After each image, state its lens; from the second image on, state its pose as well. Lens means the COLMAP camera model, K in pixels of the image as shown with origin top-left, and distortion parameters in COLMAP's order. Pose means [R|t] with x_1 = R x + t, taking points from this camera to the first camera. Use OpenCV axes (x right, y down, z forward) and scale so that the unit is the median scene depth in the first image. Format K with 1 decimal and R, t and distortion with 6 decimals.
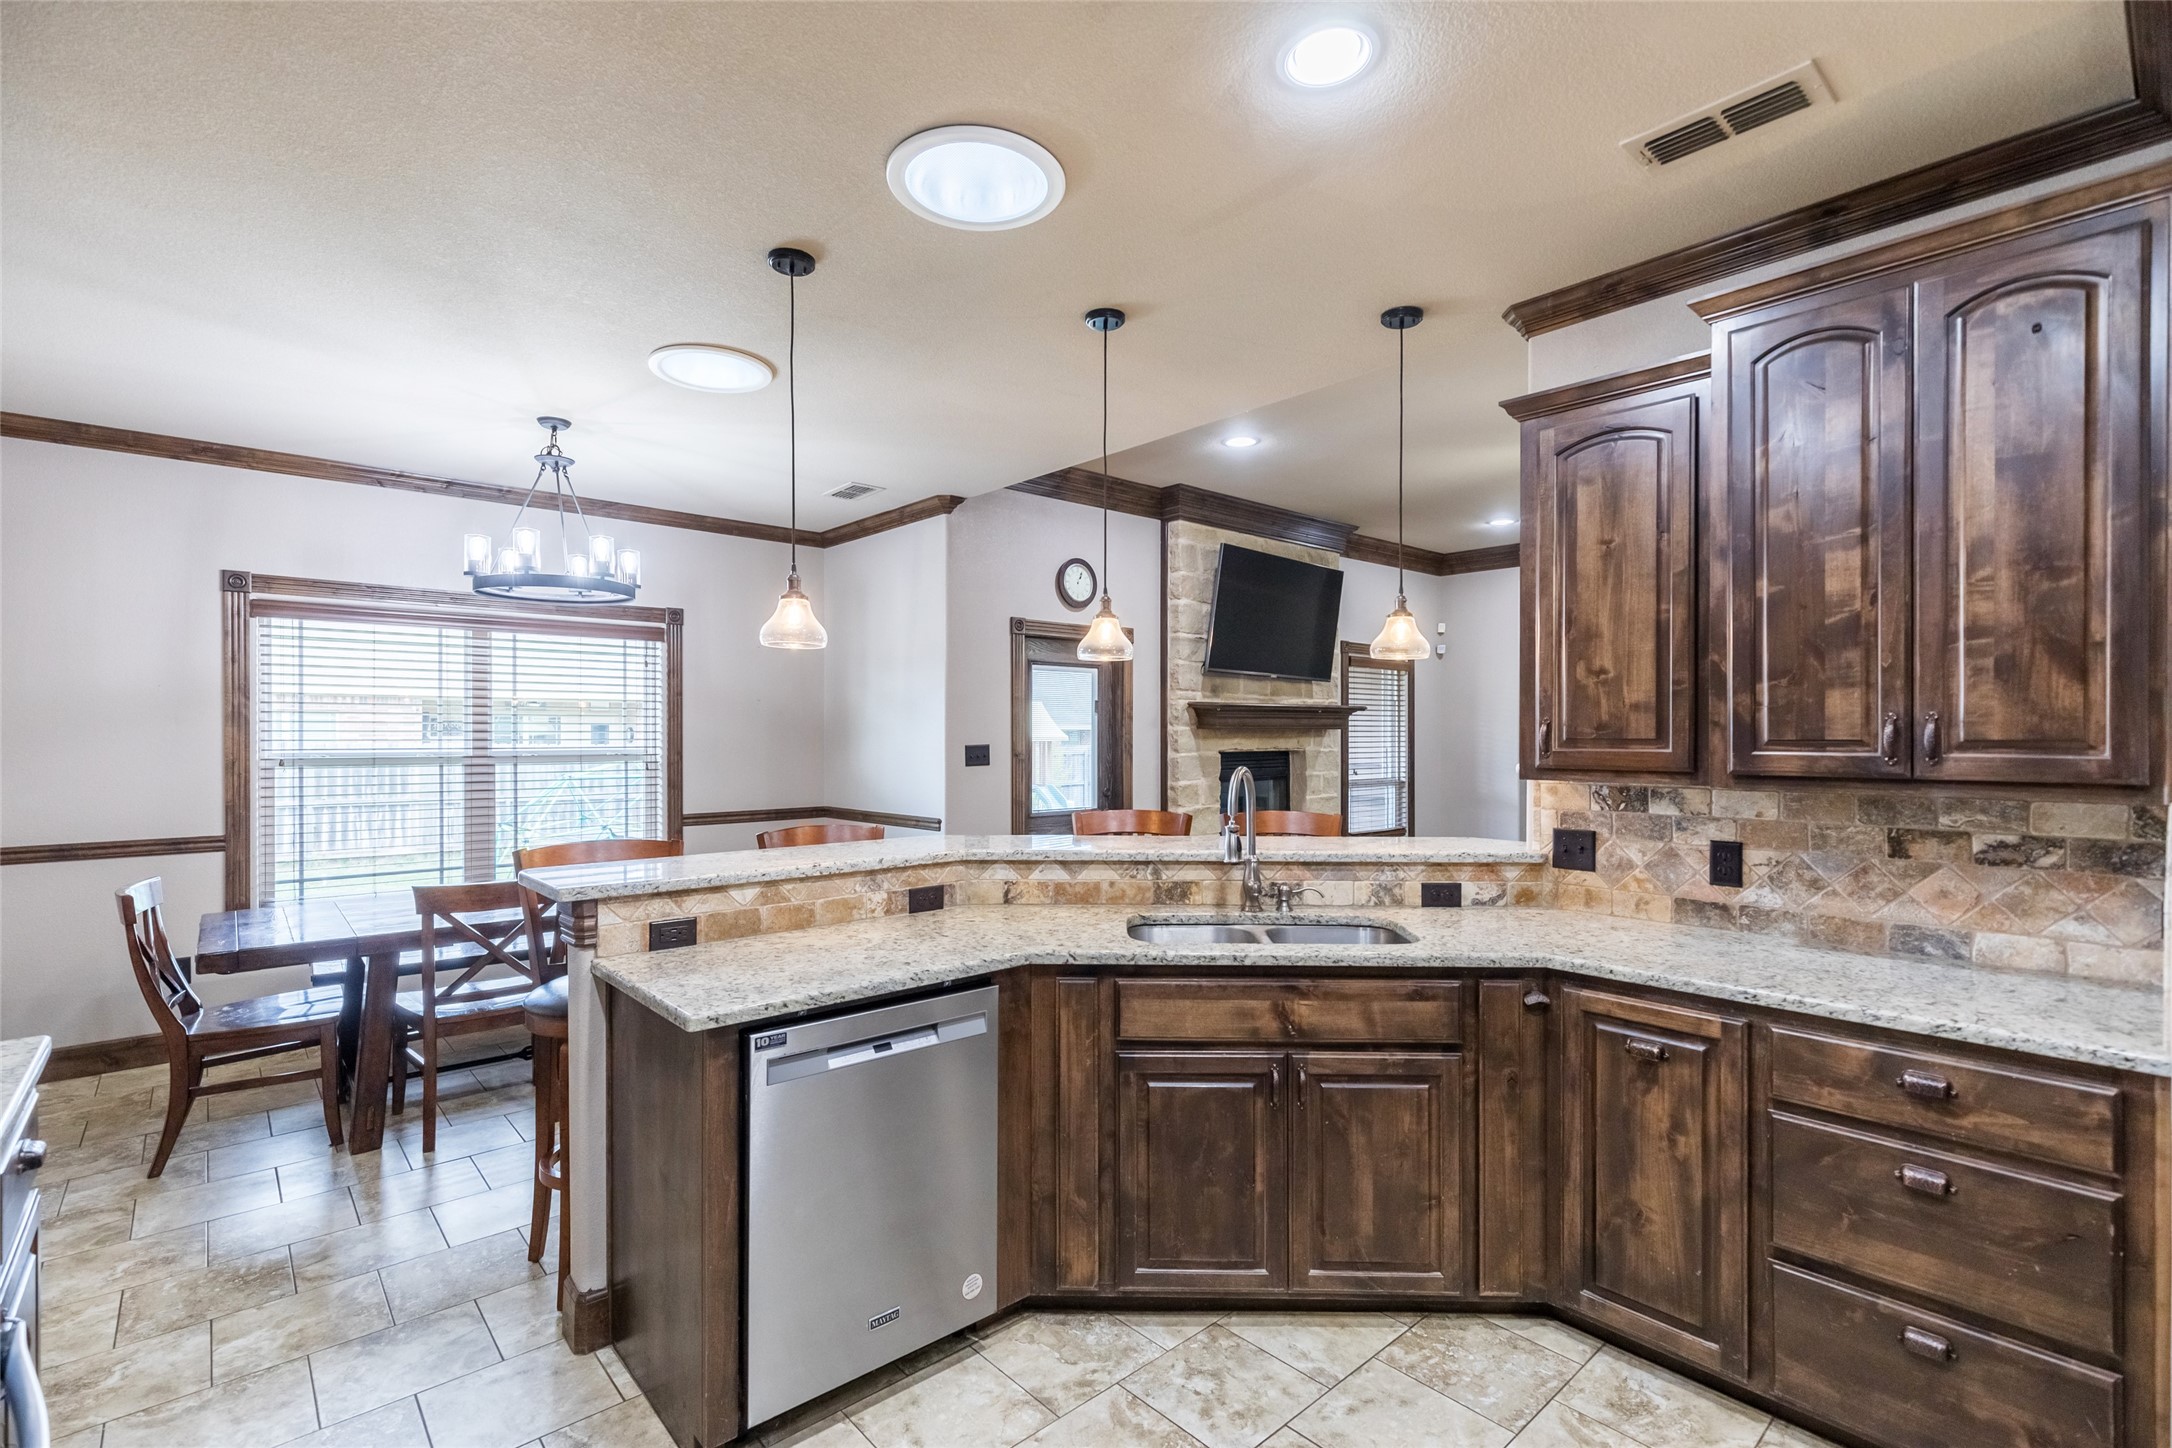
lens RADIAL K [[978.3, 0, 1076.6], [0, 978.3, 732.7], [0, 0, 1]] dist [0.013458, -0.000345]
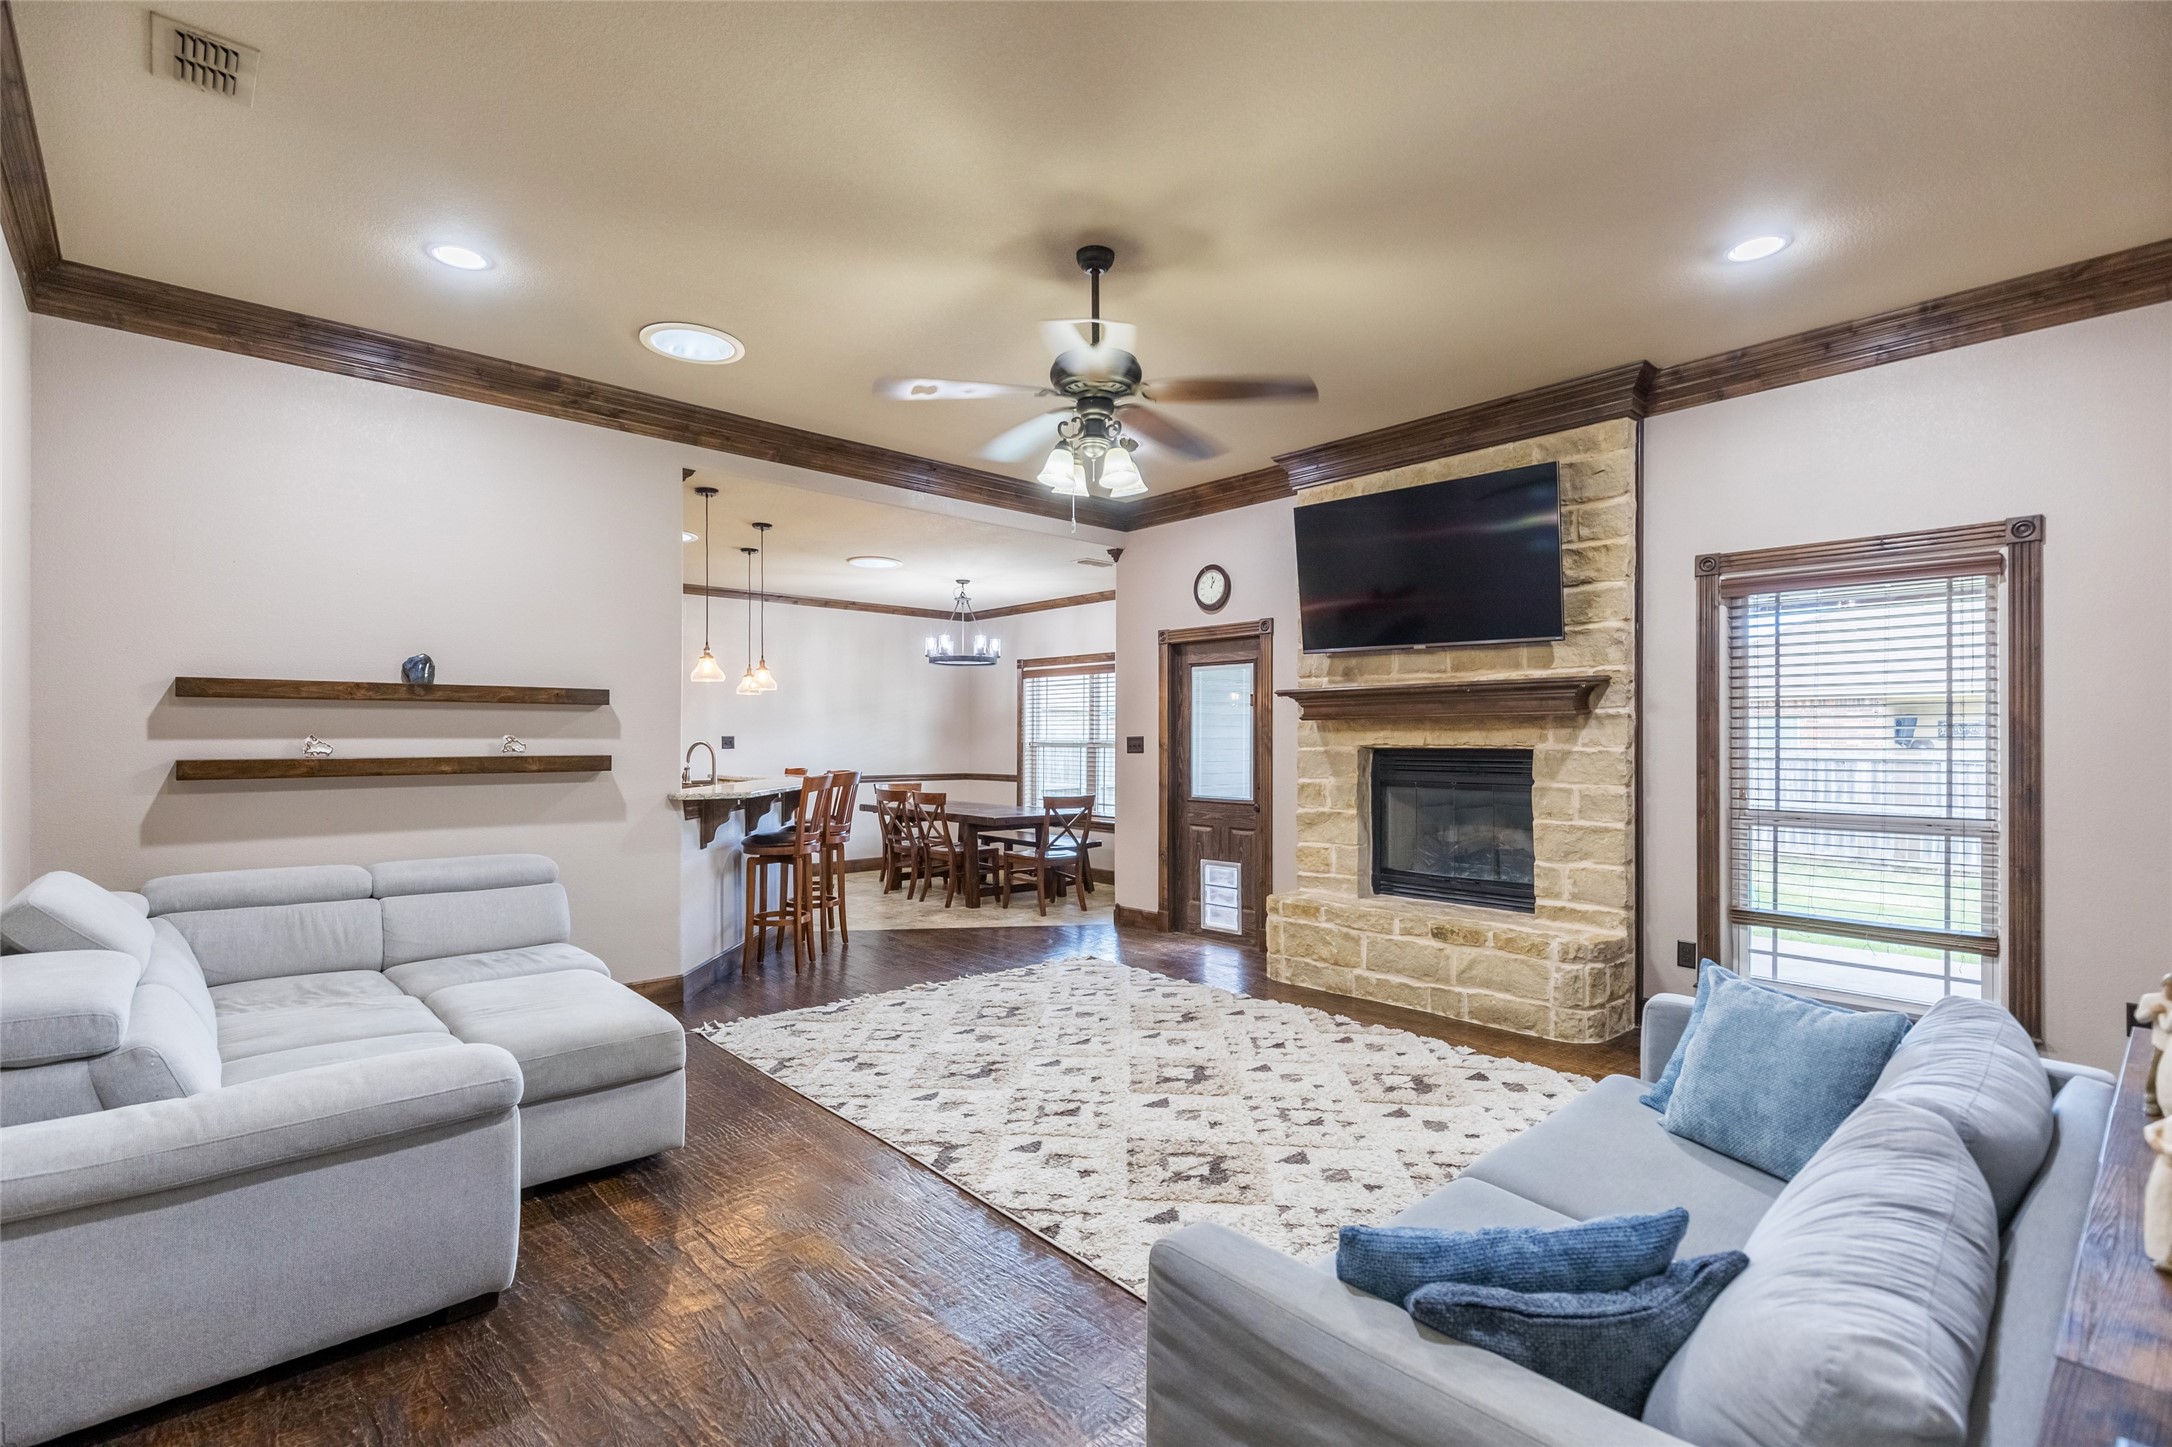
lens RADIAL K [[1011.8, 0, 1077.9], [0, 1011.8, 740.1], [0, 0, 1]] dist [0.009526, -0.000348]
pose [[0.004502, 0.001317, -0.999989, 2.235582], [-0.001714, 0.999998, 0.001310, 0.028599], [0.999988, 0.001708, 0.004504, 1.702229]]
